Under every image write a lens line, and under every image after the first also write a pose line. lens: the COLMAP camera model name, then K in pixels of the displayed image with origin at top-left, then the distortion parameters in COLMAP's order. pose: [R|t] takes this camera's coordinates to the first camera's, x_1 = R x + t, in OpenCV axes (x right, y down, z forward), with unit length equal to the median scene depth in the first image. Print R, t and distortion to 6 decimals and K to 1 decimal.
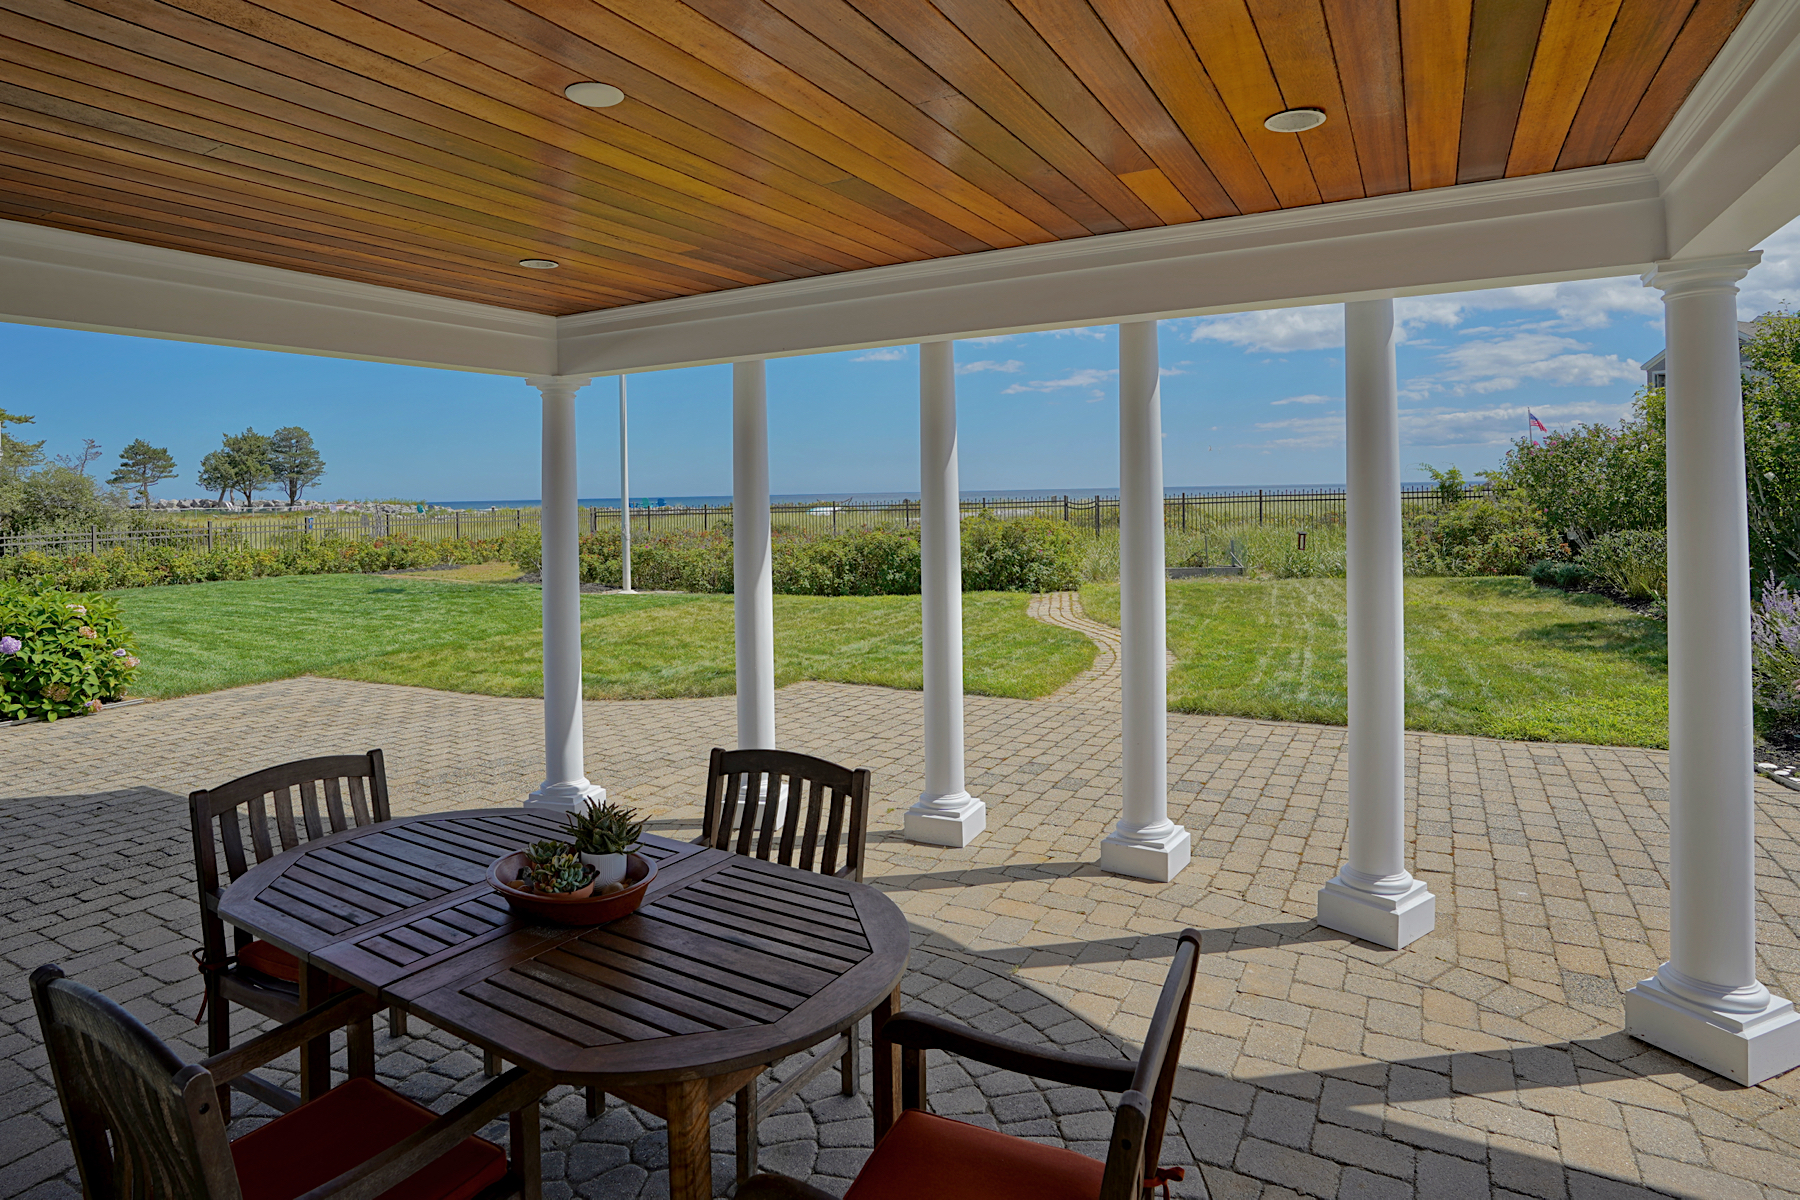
lens RADIAL K [[974.9, 0, 879.6], [0, 974.9, 489.2], [0, 0, 1]] dist [-0.046125, 0.006469]
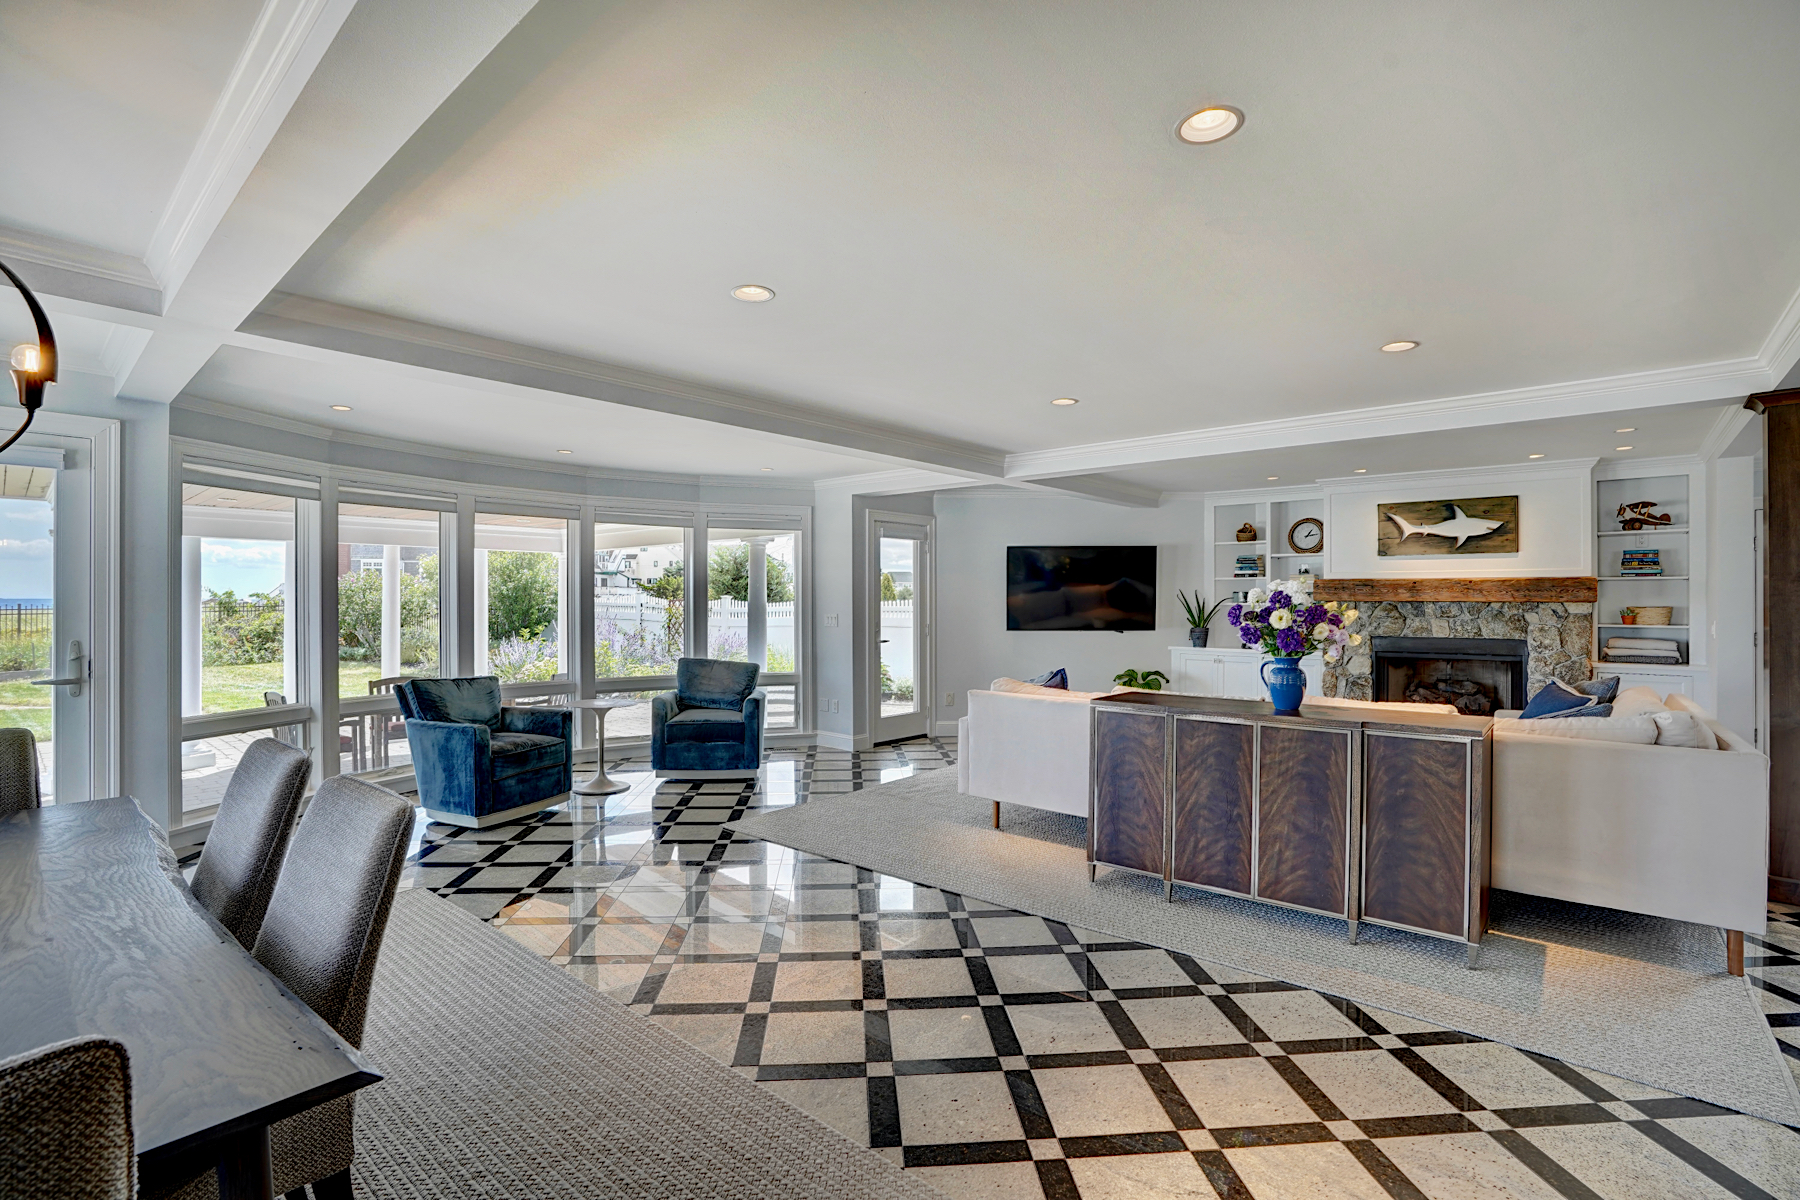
lens RADIAL K [[833.4, 0, 912.5], [0, 833.4, 601.1], [0, 0, 1]] dist [-0.063799, 0.021676]
pose [[0.191278, 0.019127, 0.981349, -0.392149], [-0.010234, 0.999795, -0.017491, 0.005320], [-0.981483, -0.006698, 0.191435, -0.201045]]
